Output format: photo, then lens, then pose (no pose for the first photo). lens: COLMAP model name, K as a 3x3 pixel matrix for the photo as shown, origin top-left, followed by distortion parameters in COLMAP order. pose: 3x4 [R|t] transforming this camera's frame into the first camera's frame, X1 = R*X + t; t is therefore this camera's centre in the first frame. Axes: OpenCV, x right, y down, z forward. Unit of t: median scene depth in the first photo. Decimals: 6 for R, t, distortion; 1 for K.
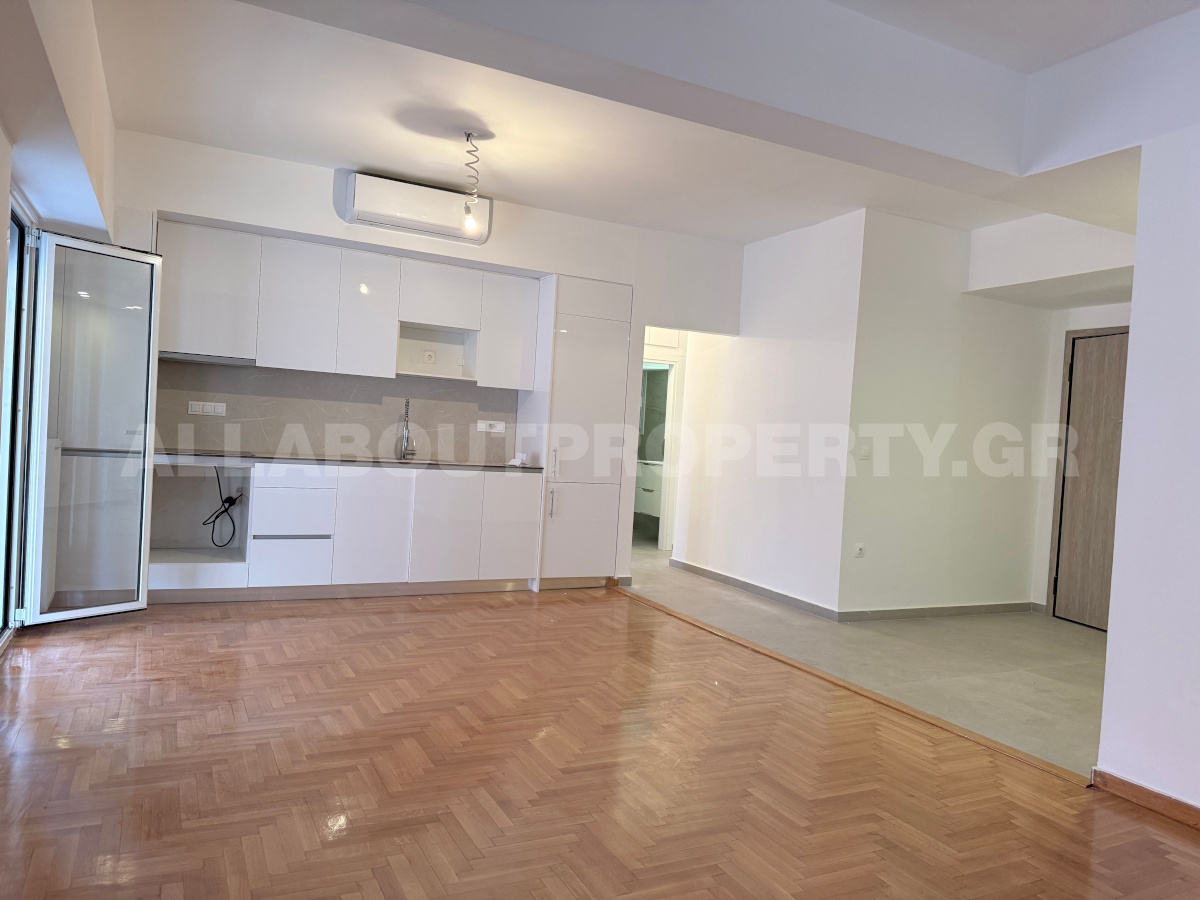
lens RADIAL K [[838.0, 0, 596.5], [0, 838.0, 454.1], [0, 0, 1]] dist [0.080381, -0.107842]
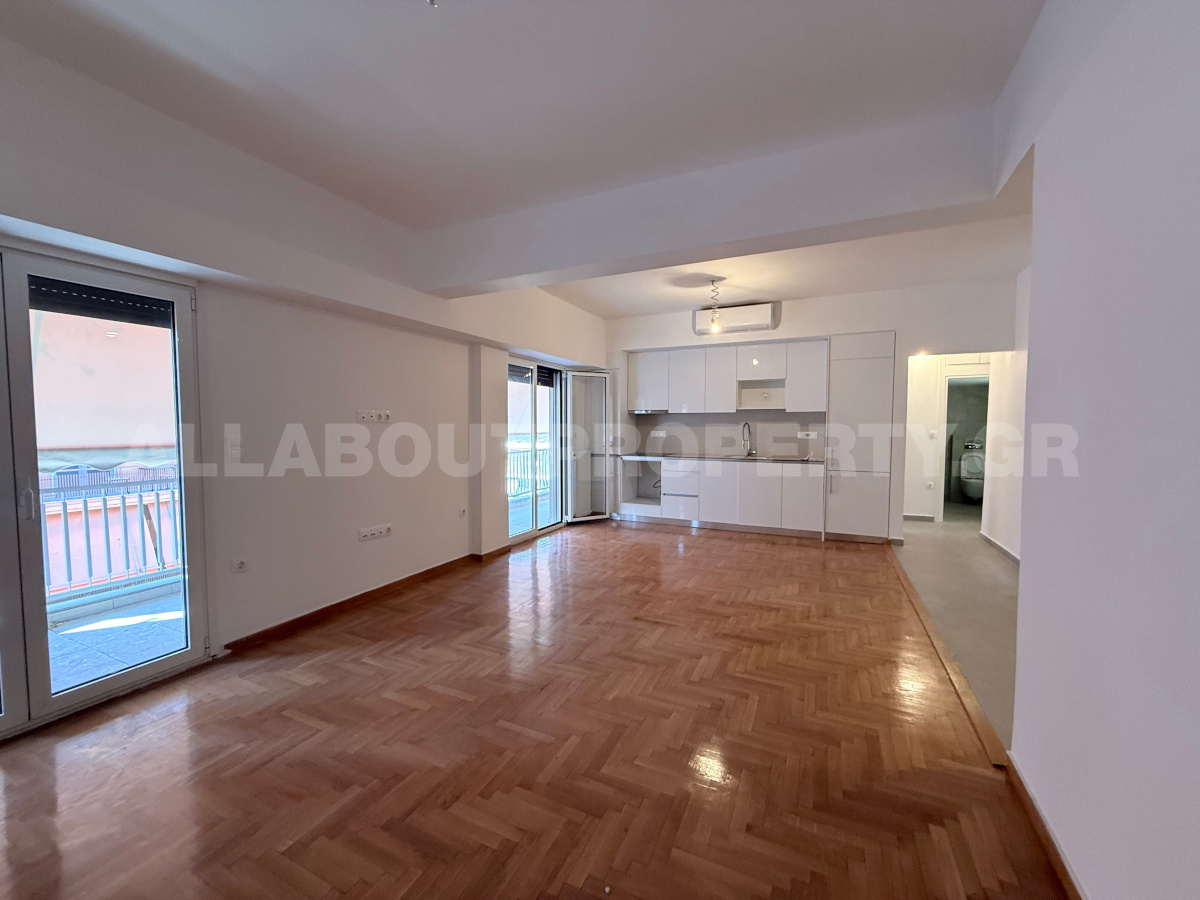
lens RADIAL K [[478.5, 0, 599.1], [0, 478.5, 451.1], [0, 0, 1]] dist [-0.000235, -0.000158]
pose [[0.605735, -0.016954, -0.795486, 0.451151], [0.016489, 0.999826, -0.008754, -0.001802], [0.795496, -0.007814, 0.605909, 0.149502]]
